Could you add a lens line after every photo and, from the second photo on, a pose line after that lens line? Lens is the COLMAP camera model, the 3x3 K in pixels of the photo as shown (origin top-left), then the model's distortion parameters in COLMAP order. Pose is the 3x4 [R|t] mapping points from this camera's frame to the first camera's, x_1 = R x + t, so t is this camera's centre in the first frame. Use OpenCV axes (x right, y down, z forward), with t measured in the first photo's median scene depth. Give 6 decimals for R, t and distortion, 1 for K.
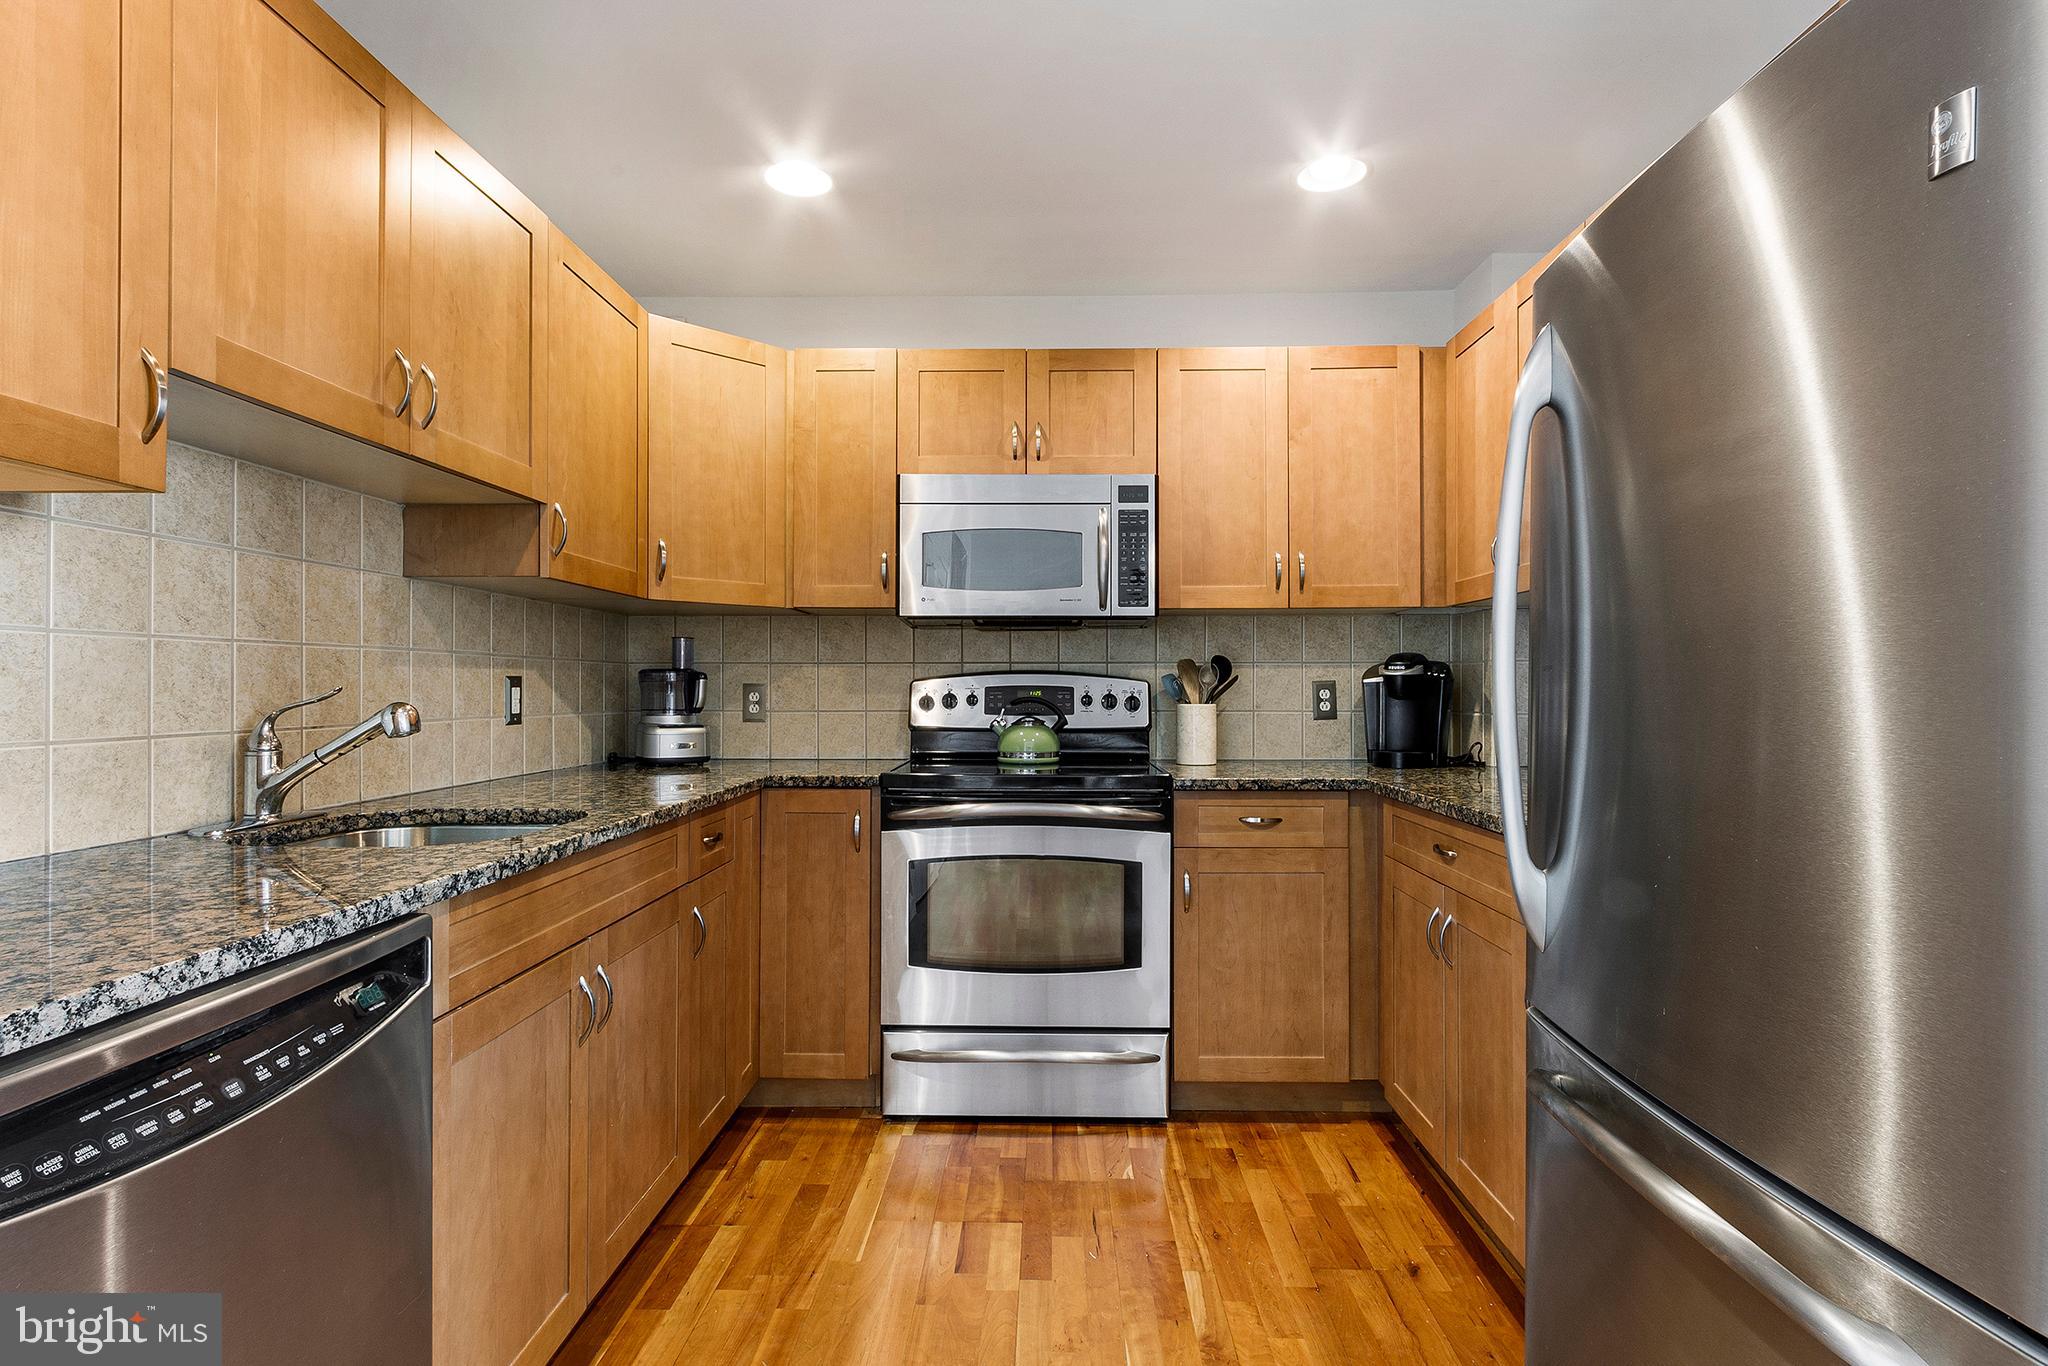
lens RADIAL K [[1004.7, 0, 1024.0], [0, 1004.7, 683.0], [0, 0, 1]] dist [-0.000285, -0.000076]
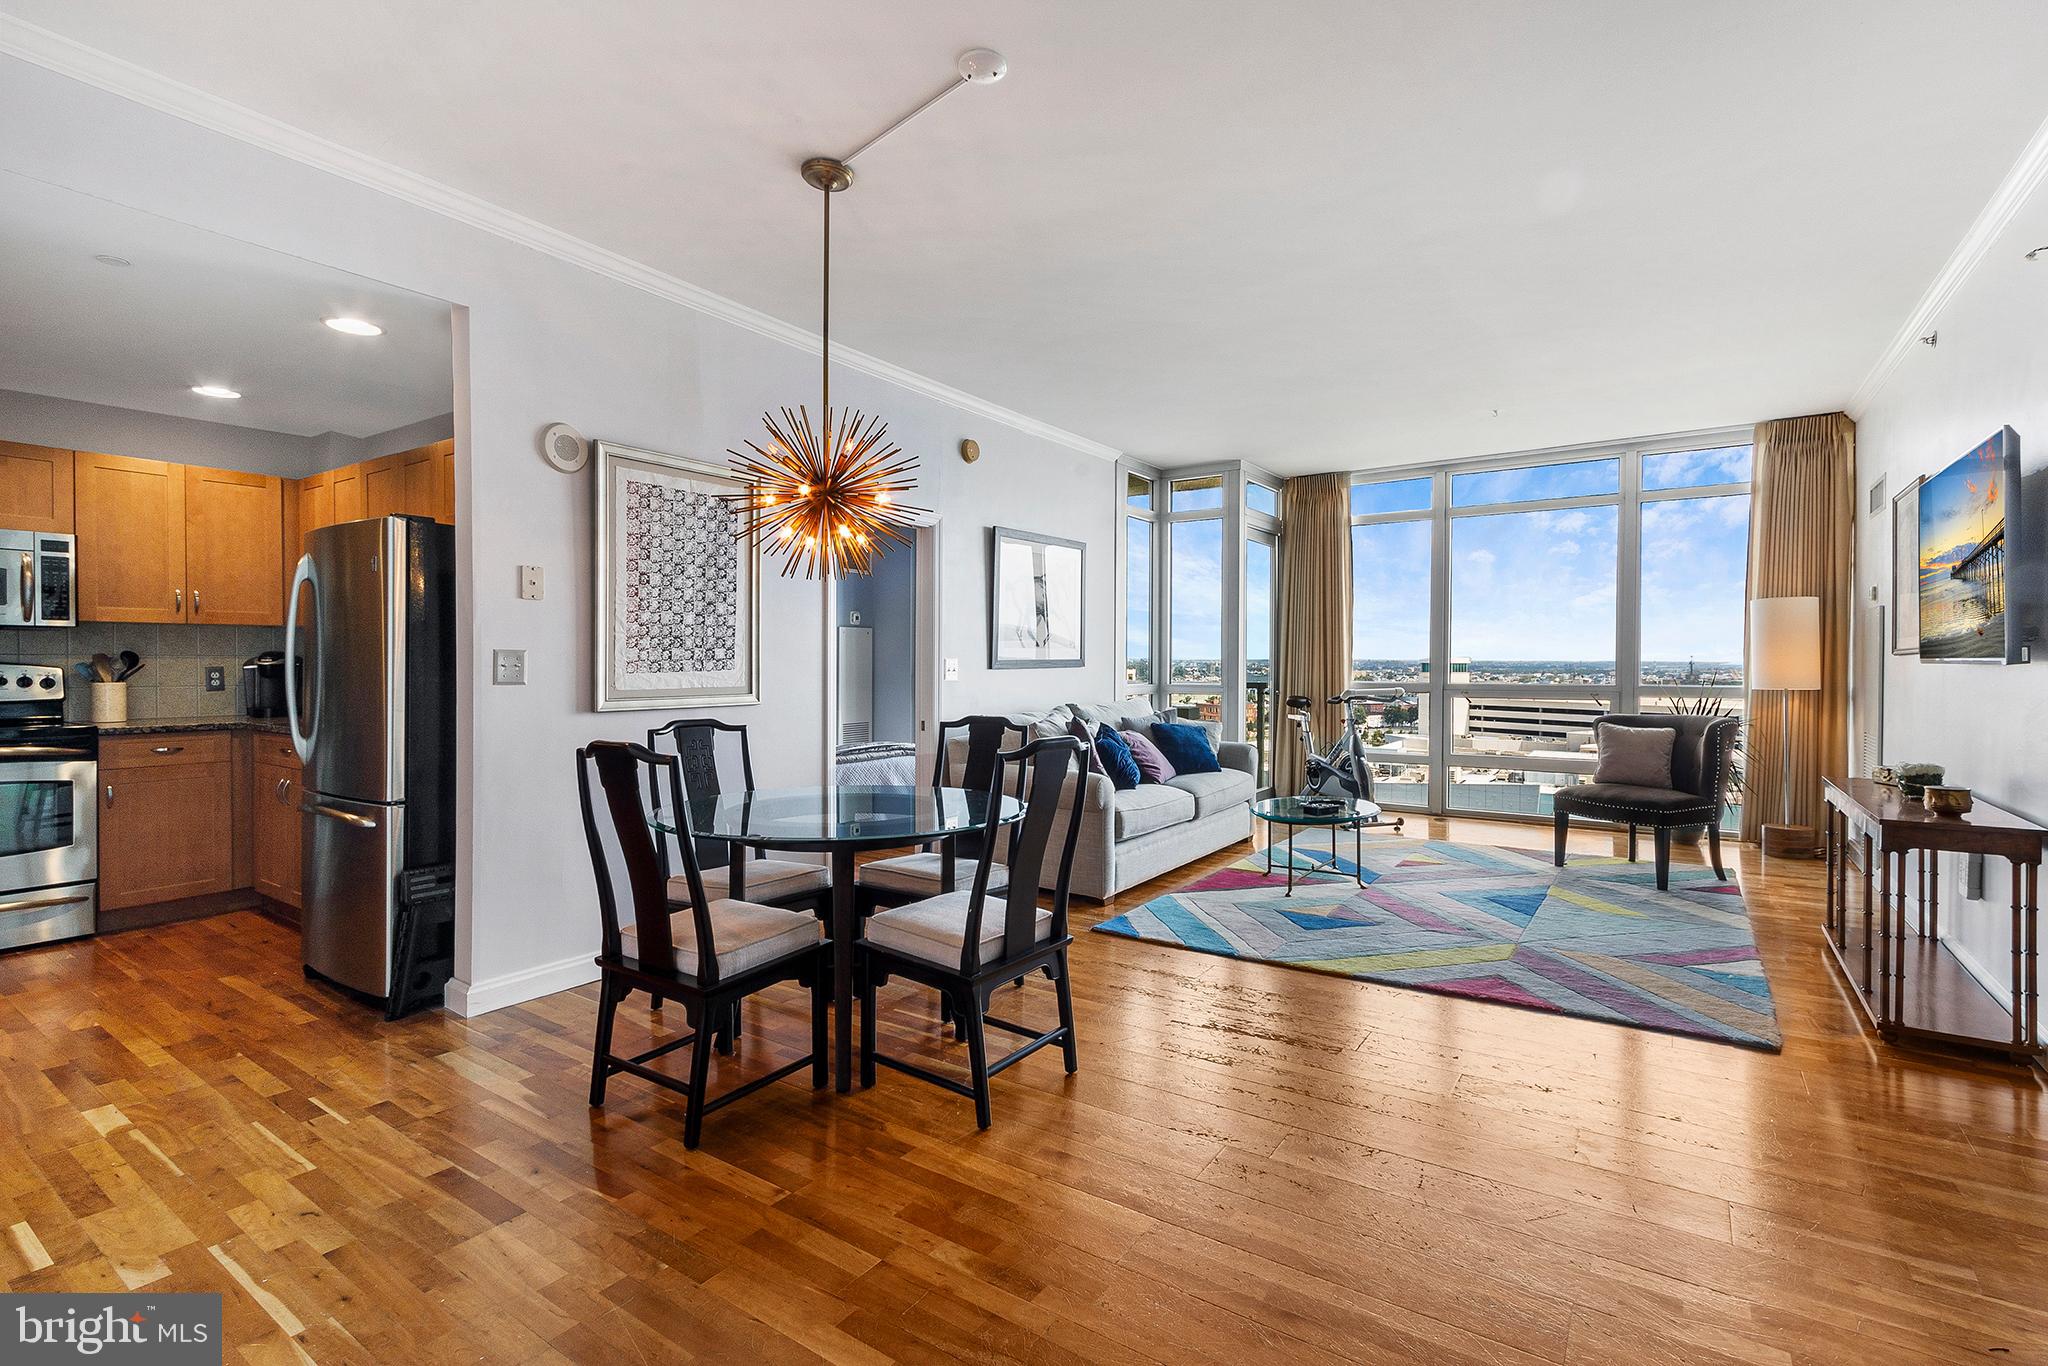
lens RADIAL K [[941.5, 0, 1022.7], [0, 941.5, 673.3], [0, 0, 1]] dist [0.002806, 0.000206]
pose [[0.544387, -0.008646, 0.838790, -0.310357], [-0.007581, 0.999855, 0.015226, -0.029144], [-0.838800, -0.014648, 0.544242, -1.067444]]
